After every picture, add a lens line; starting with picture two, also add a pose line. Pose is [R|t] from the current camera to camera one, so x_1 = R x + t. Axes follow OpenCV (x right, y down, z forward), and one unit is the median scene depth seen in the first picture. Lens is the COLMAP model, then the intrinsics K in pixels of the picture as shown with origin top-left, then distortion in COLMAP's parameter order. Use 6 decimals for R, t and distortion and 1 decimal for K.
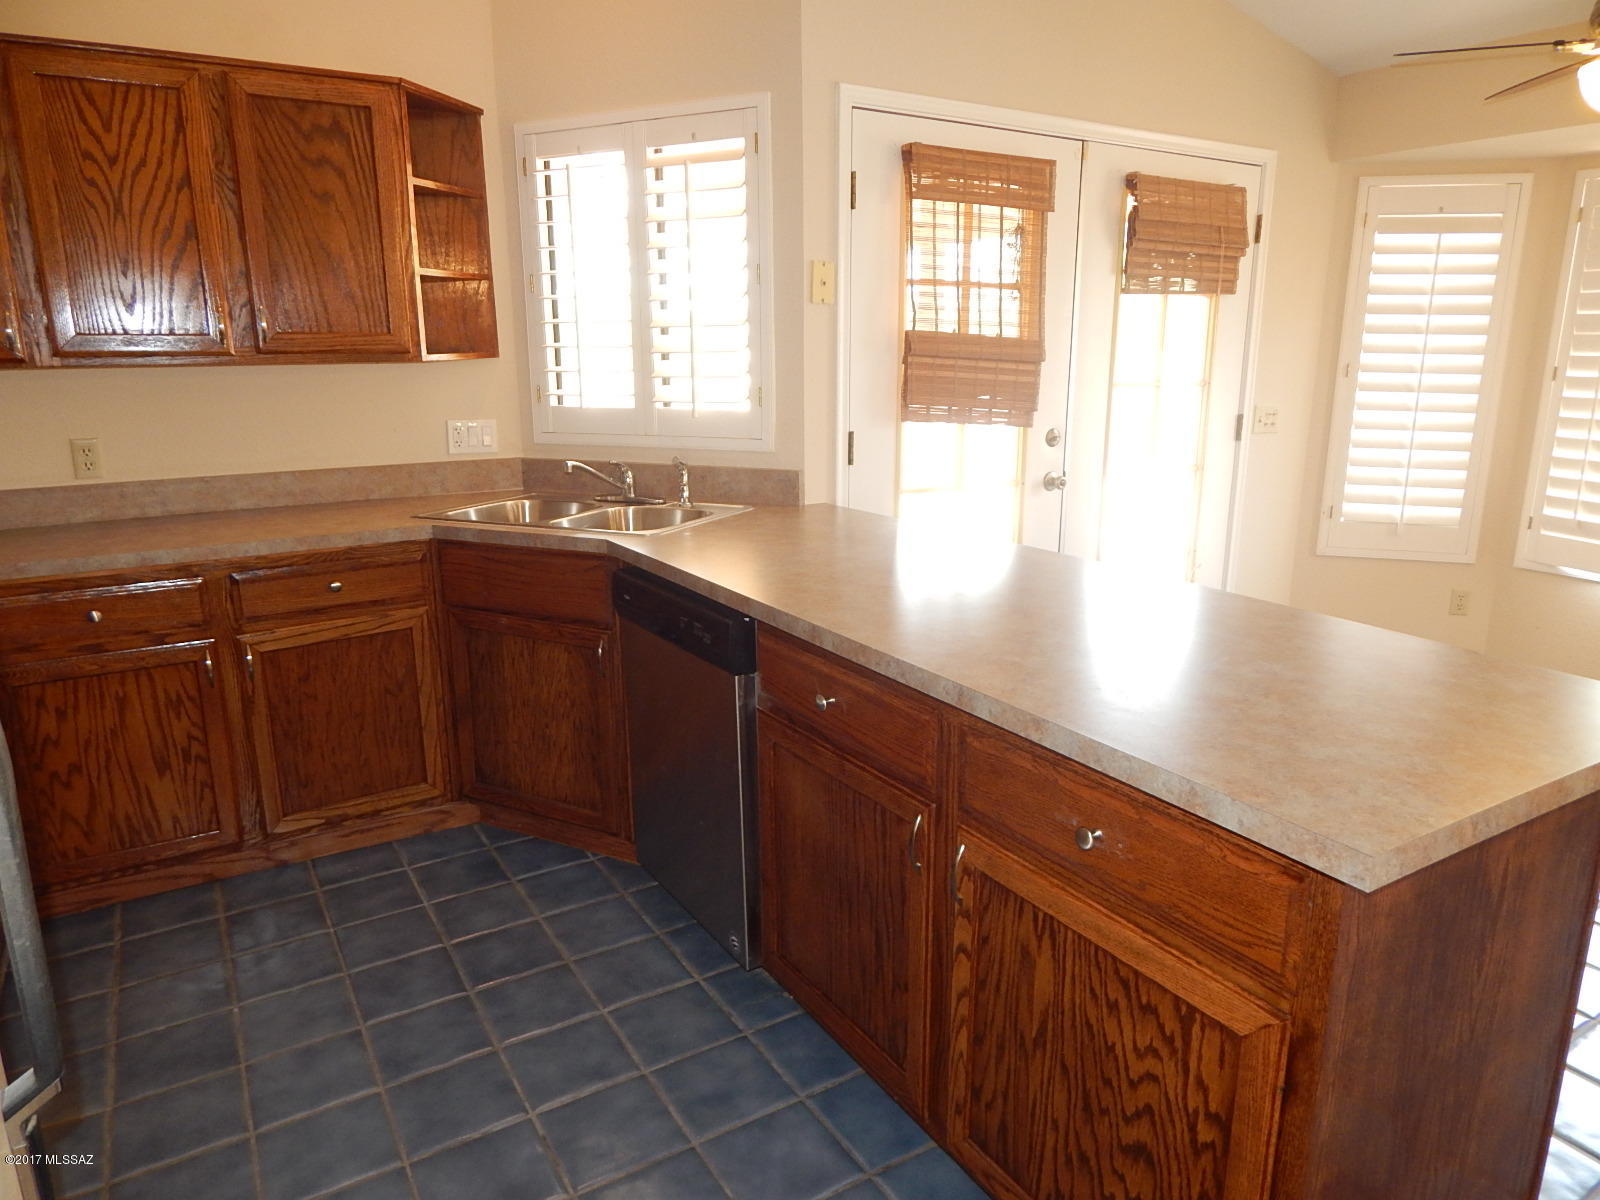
lens RADIAL K [[1072.6, 0, 811.6], [0, 1072.6, 592.6], [0, 0, 1]] dist [0.009900, -0.016289]
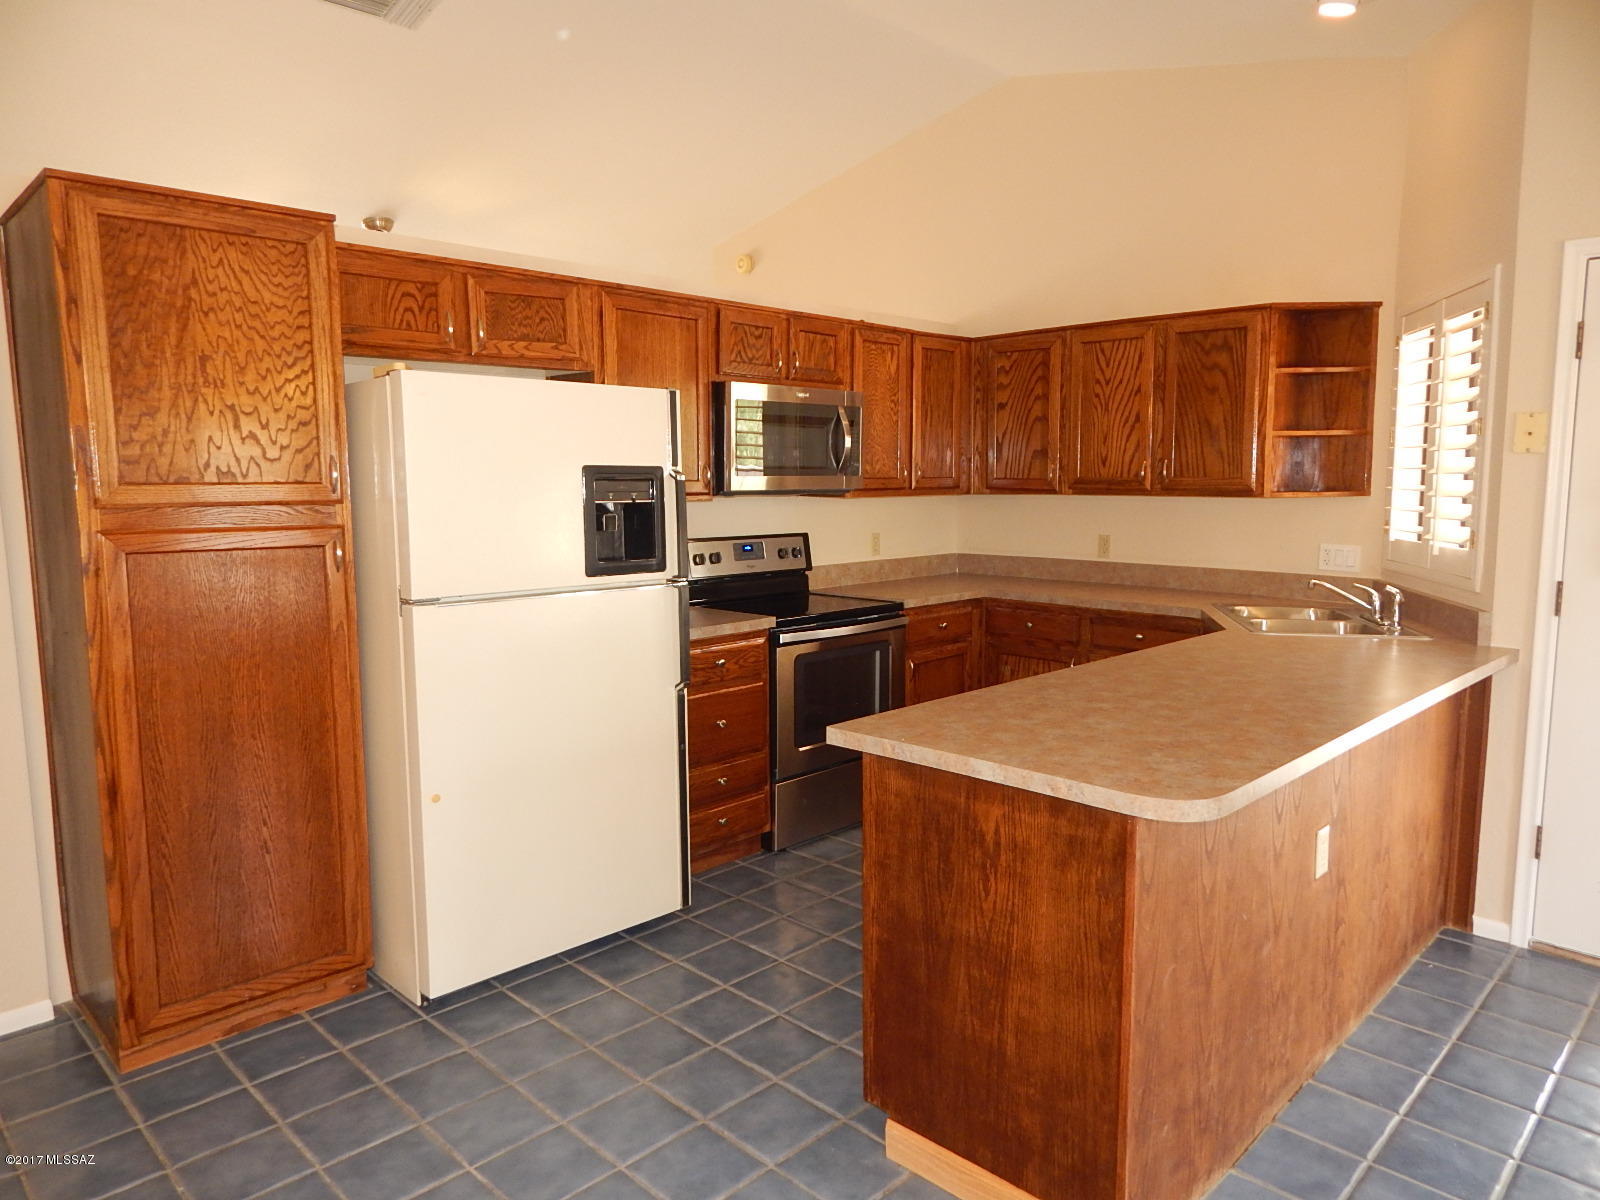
lens RADIAL K [[1072.6, 0, 817.1], [0, 1072.6, 587.3], [0, 0, 1]] dist [0.009900, -0.016289]
pose [[0.233275, 0.108569, -0.966331, 0.842228], [-0.216911, 0.974518, 0.057126, -0.056518], [0.947909, 0.196282, 0.250880, 0.132934]]
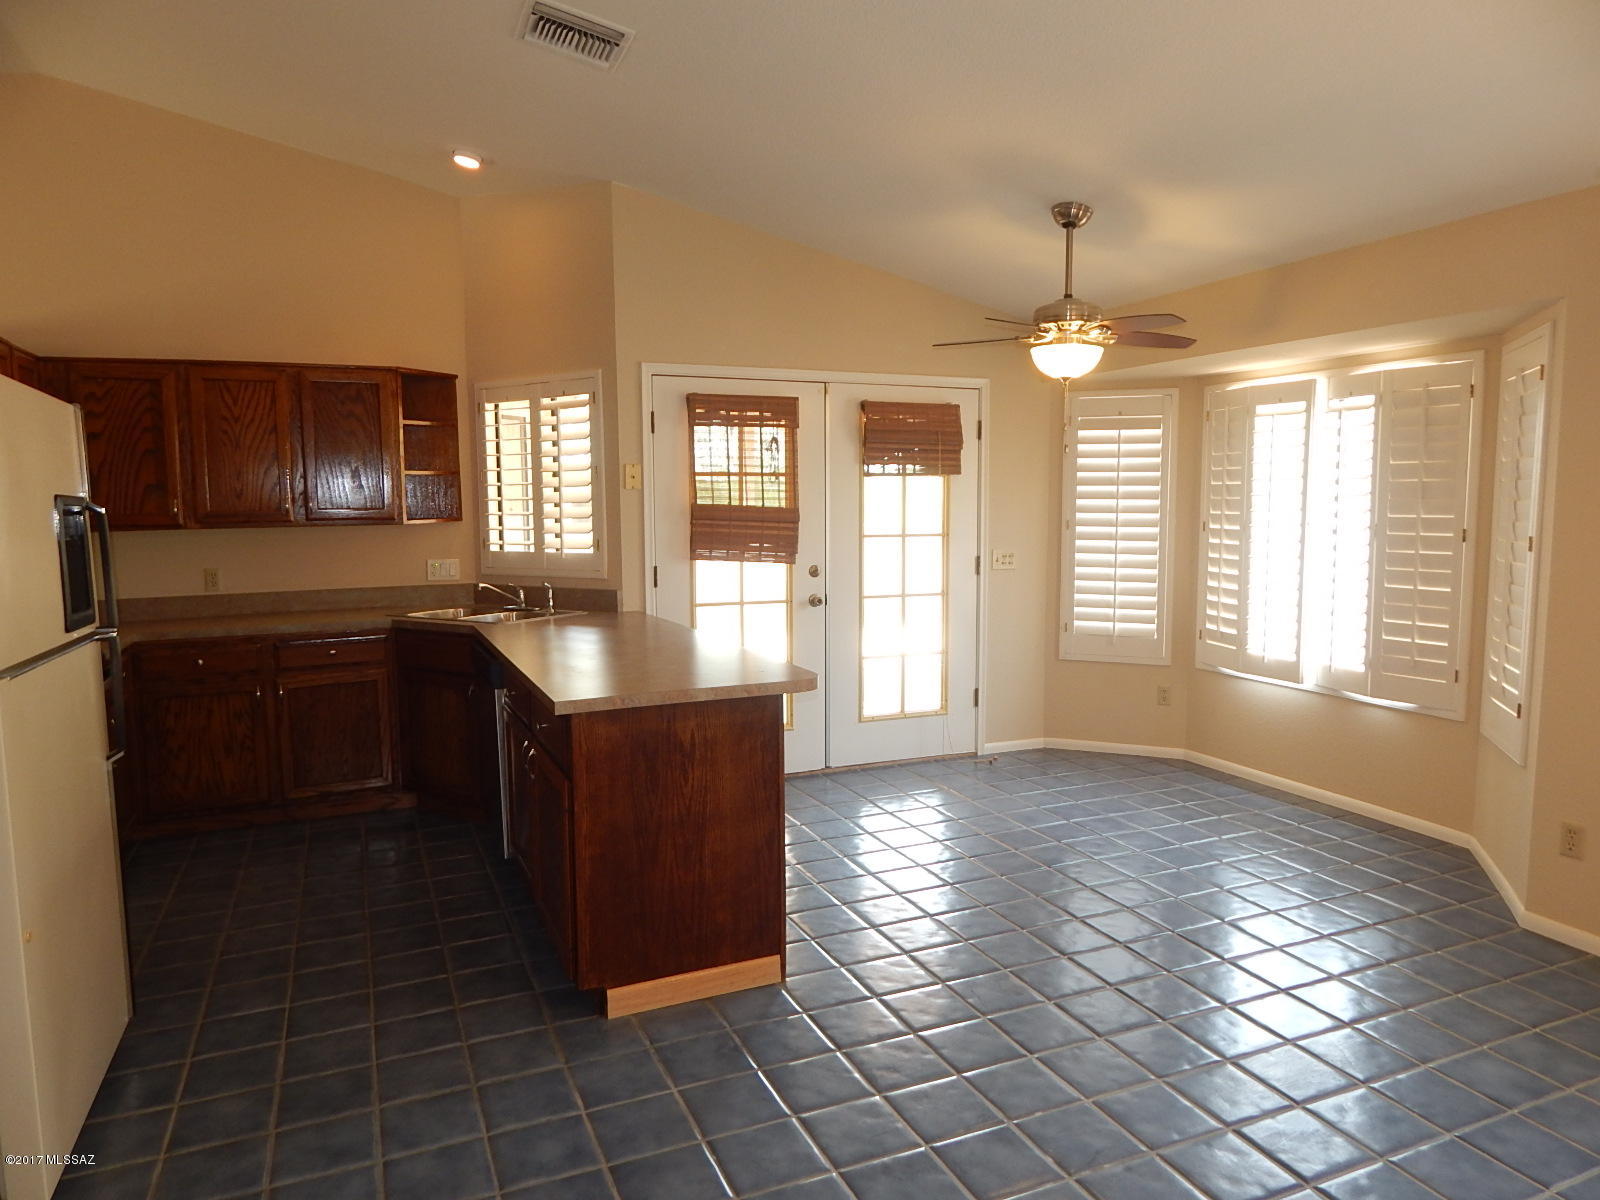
lens RADIAL K [[1072.6, 0, 806.6], [0, 1072.6, 578.0], [0, 0, 1]] dist [0.009900, -0.016289]
pose [[0.989398, 0.002805, -0.145204, 0.502930], [-0.024188, 0.989032, -0.145708, 0.097237], [0.143203, 0.147676, 0.978614, -0.539375]]
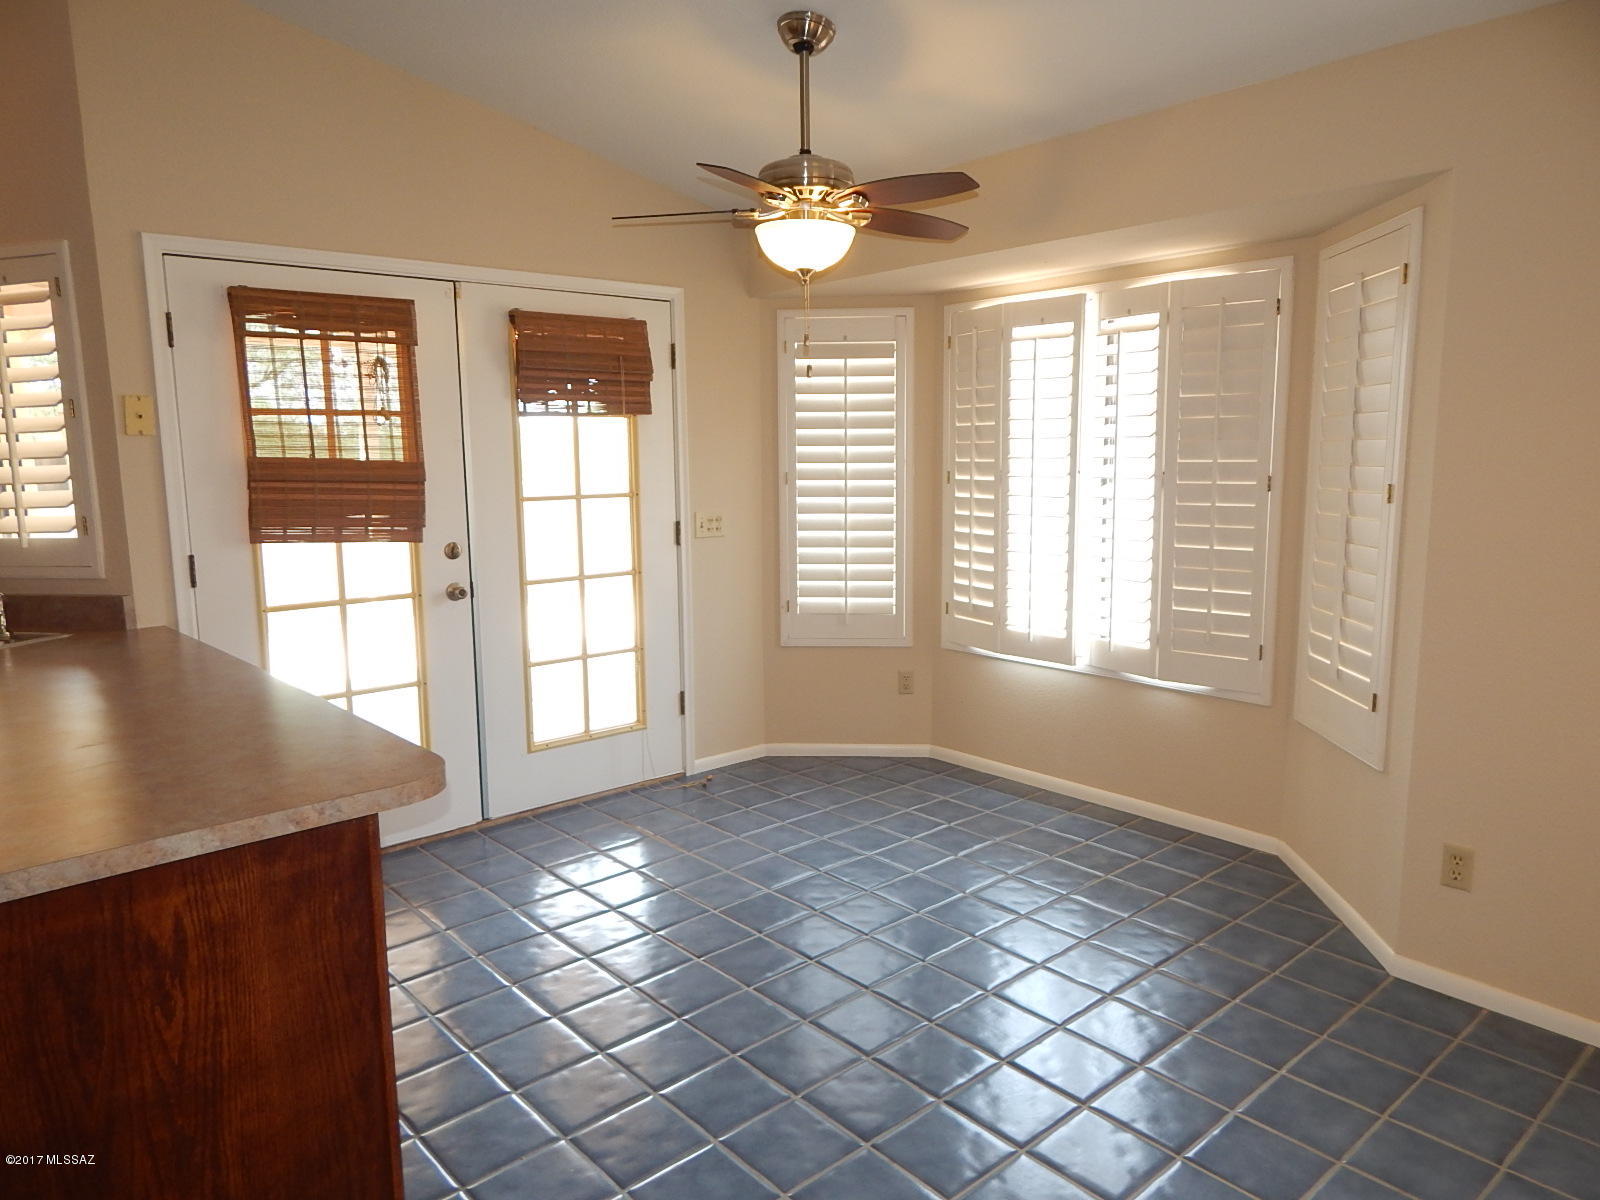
lens RADIAL K [[1072.6, 0, 807.3], [0, 1072.6, 585.3], [0, 0, 1]] dist [0.009900, -0.016289]
pose [[0.986545, -0.039040, 0.158758, 0.467488], [0.054112, 0.994310, -0.091753, 0.006933], [-0.154273, 0.099109, 0.983045, -0.108754]]
